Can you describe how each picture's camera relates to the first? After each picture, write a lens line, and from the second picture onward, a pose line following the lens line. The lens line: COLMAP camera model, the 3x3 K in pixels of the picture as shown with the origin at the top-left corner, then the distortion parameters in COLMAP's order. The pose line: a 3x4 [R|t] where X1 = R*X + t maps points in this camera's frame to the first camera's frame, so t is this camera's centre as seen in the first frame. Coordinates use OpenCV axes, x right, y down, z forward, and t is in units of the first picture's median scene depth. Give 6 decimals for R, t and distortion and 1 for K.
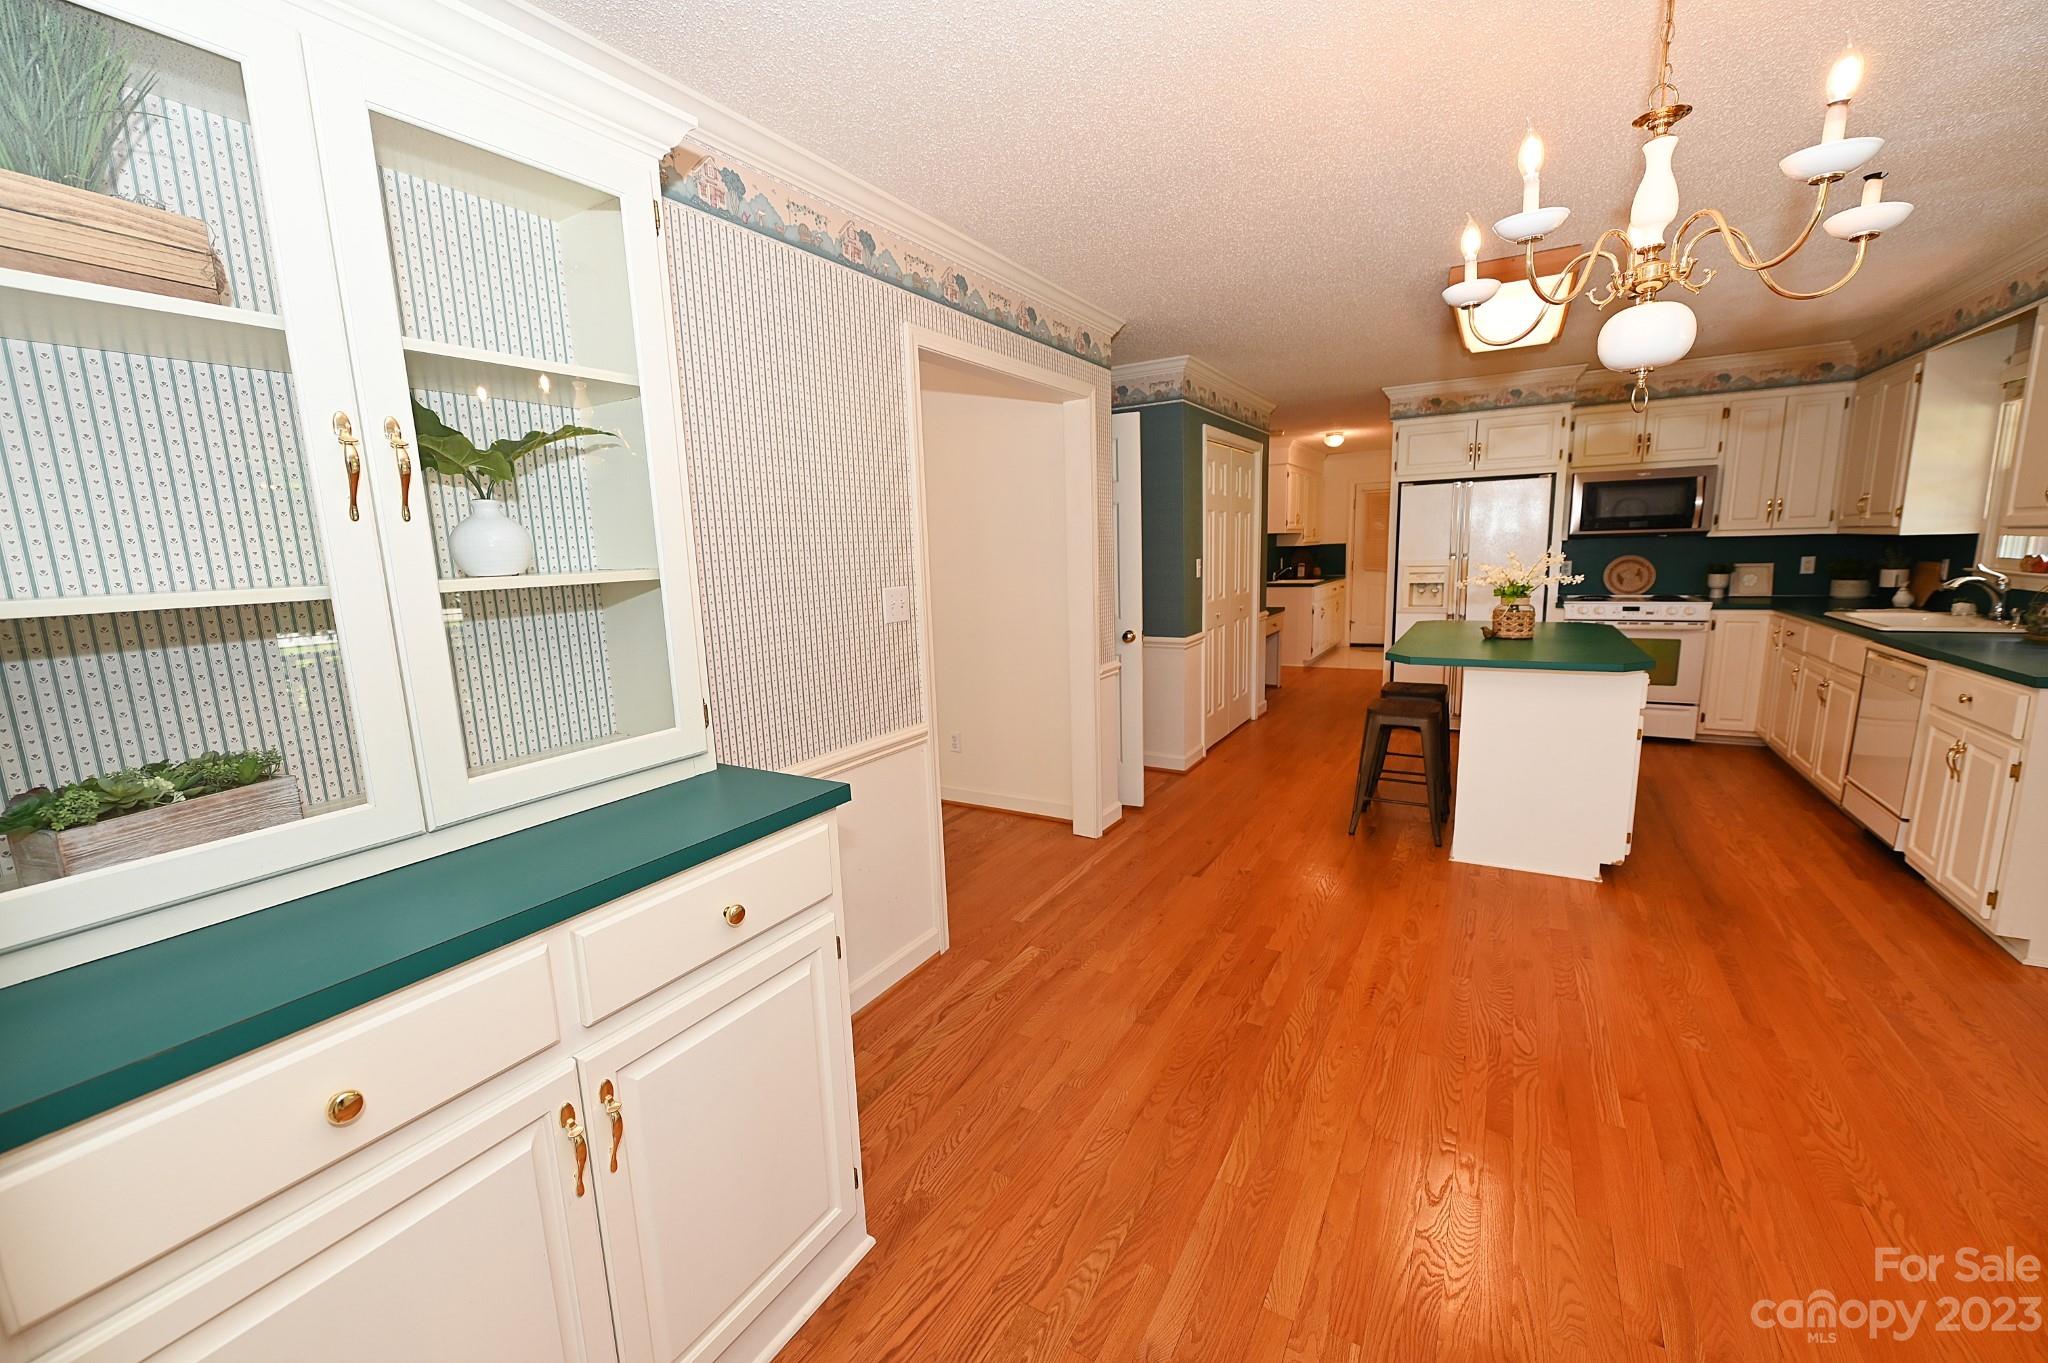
lens RADIAL K [[810.7, 0, 1023.6], [0, 810.7, 687.4], [0, 0, 1]] dist [-0.002971, -0.001157]
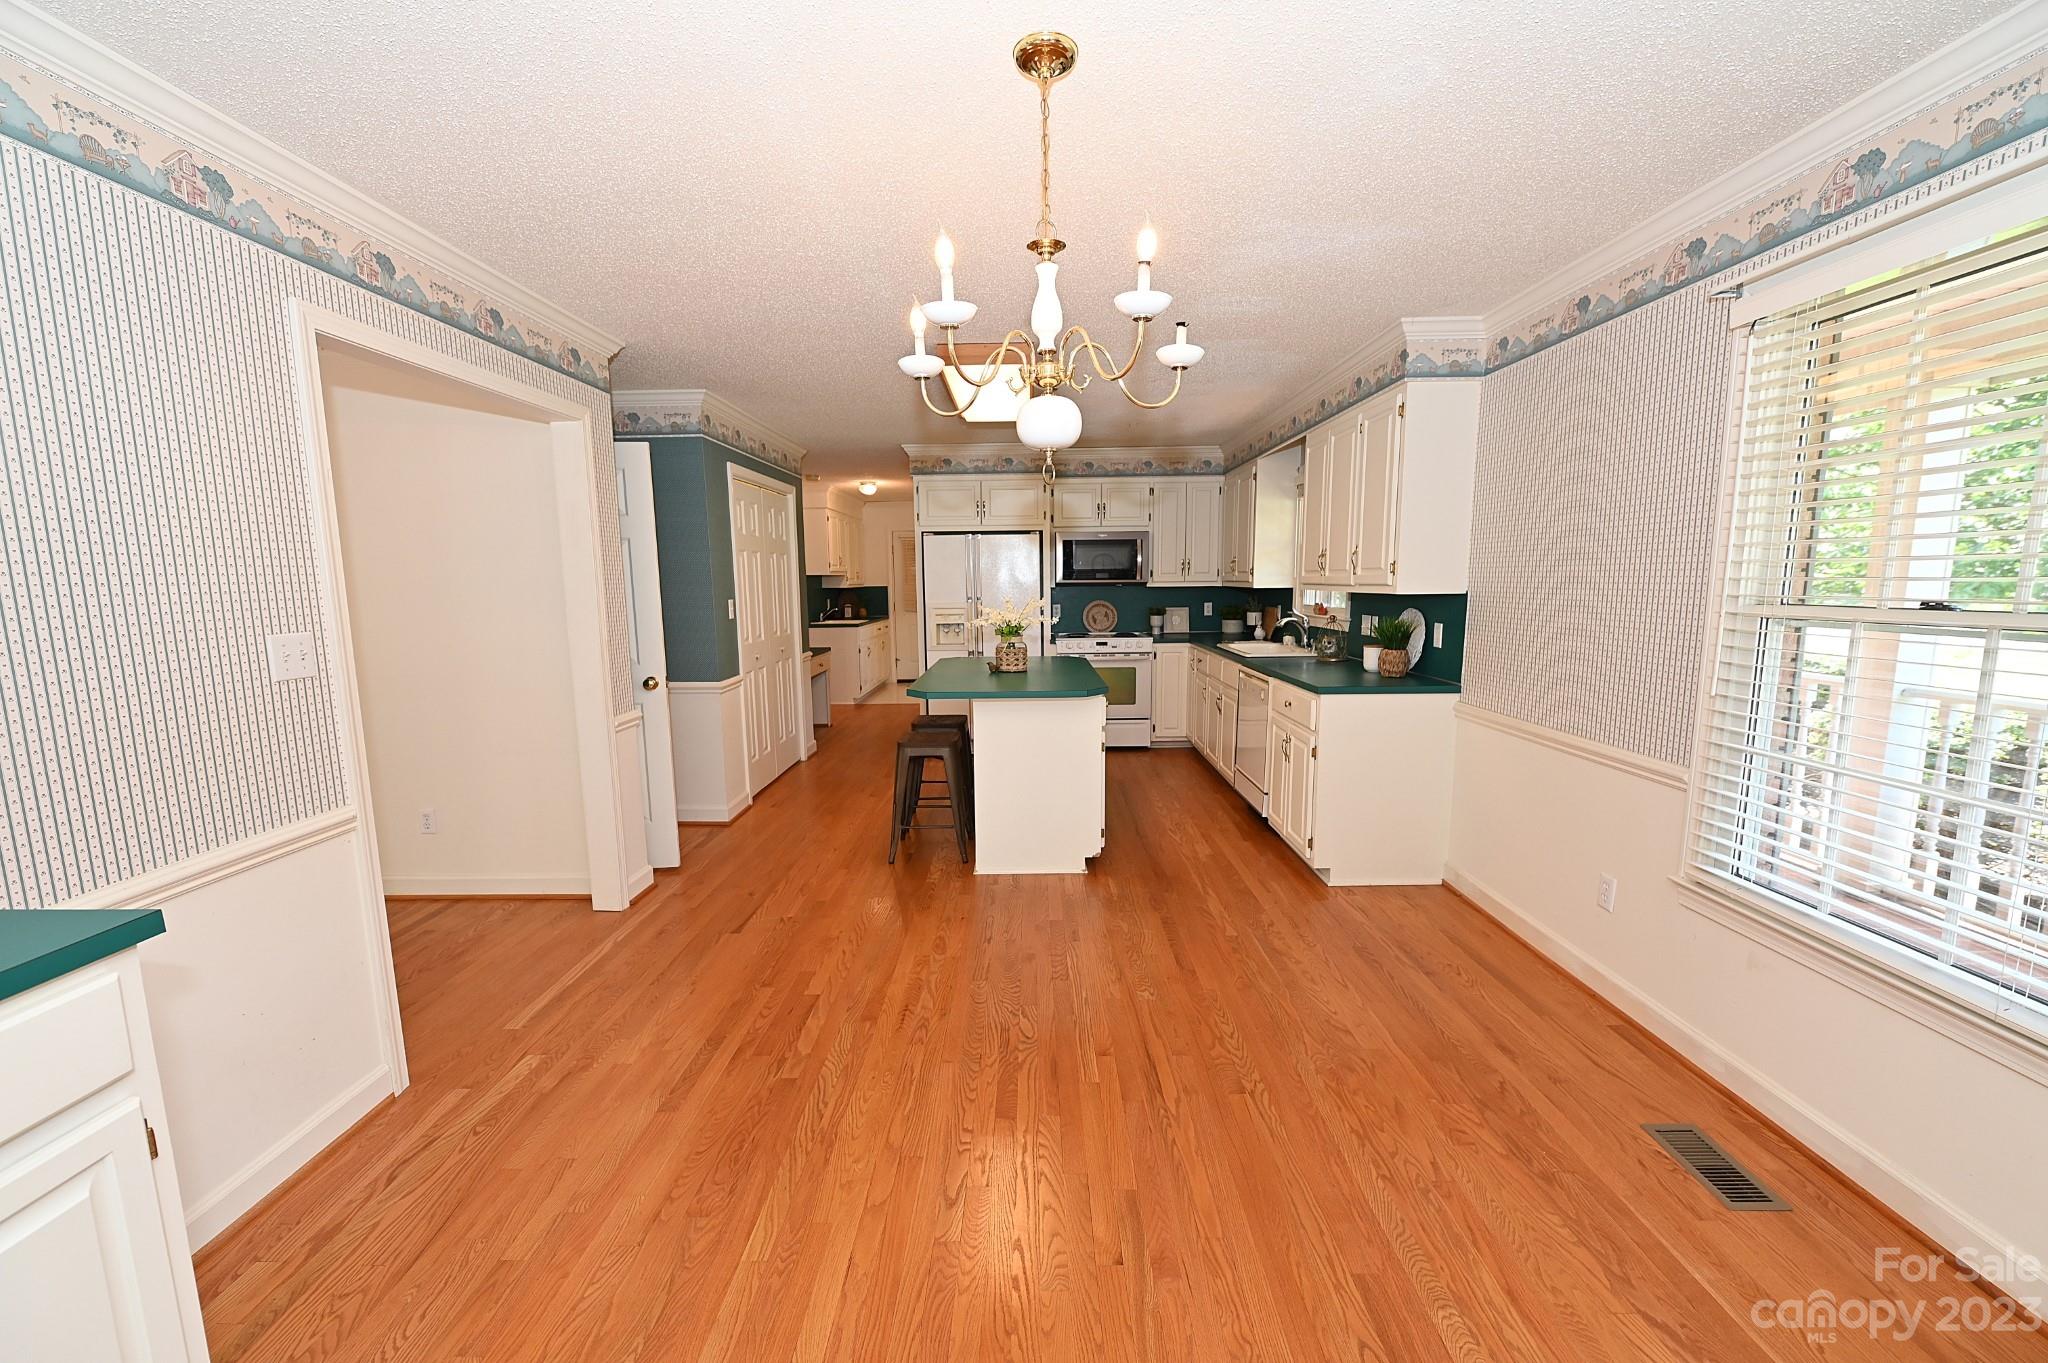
lens RADIAL K [[810.7, 0, 1020.6], [0, 810.7, 692.5], [0, 0, 1]] dist [-0.002971, -0.001157]
pose [[0.867217, -0.046470, 0.495758, 0.058082], [0.067576, 0.997408, -0.024717, -0.002180], [-0.493324, 0.054937, 0.868109, -0.004866]]
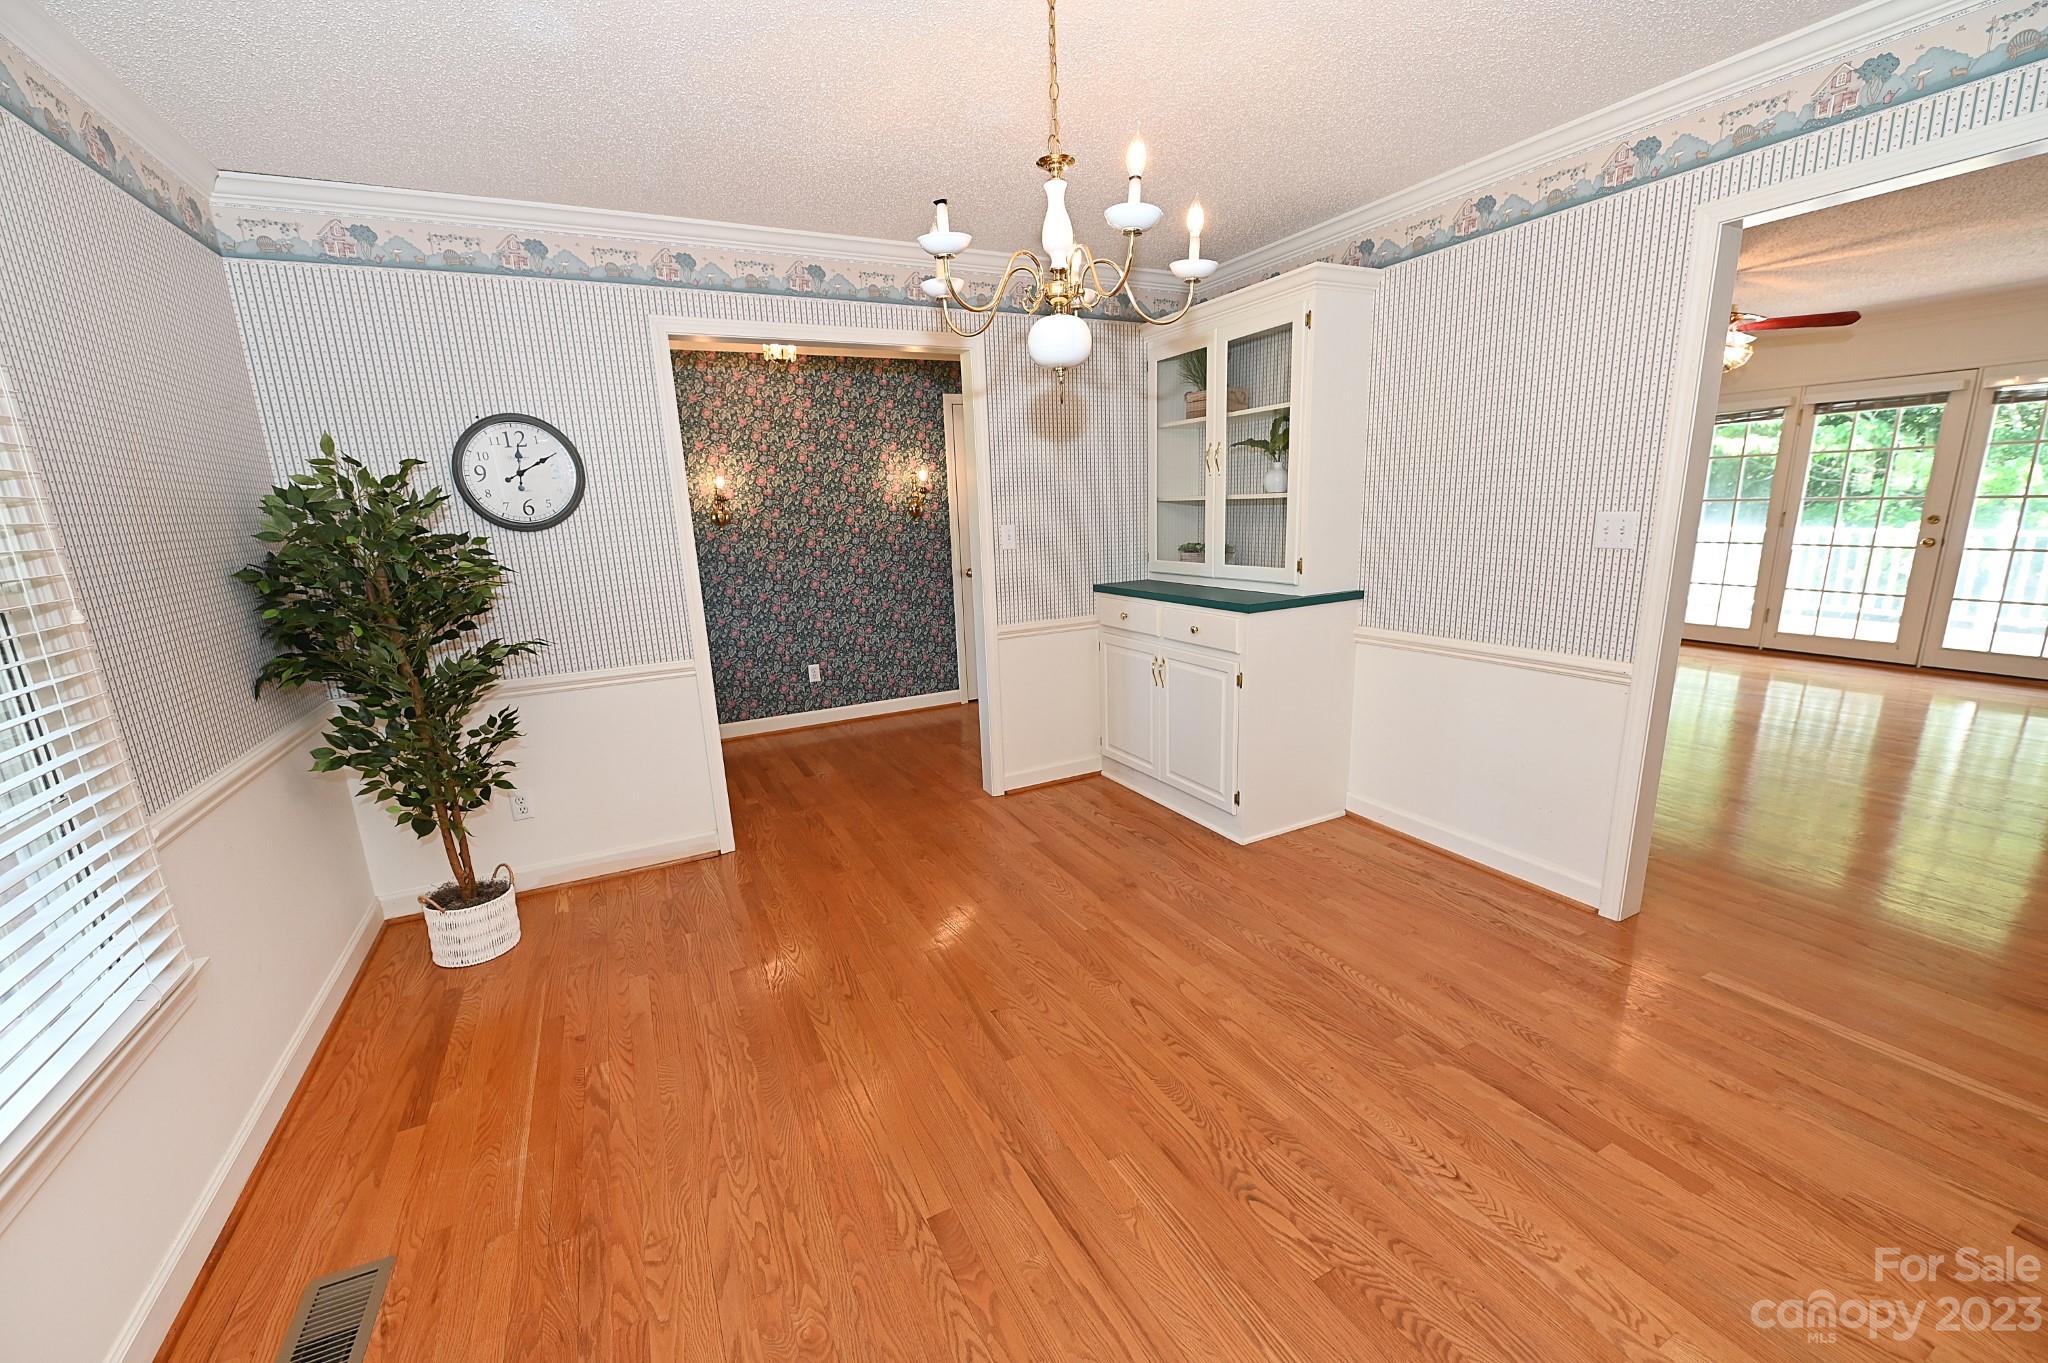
lens RADIAL K [[810.7, 0, 1018.0], [0, 810.7, 691.0], [0, 0, 1]] dist [-0.002971, -0.001157]
pose [[-0.538761, 0.247958, -0.805142, 1.015645], [-0.085605, 0.934645, 0.345123, -0.188059], [0.838098, 0.254863, -0.482324, 0.883502]]
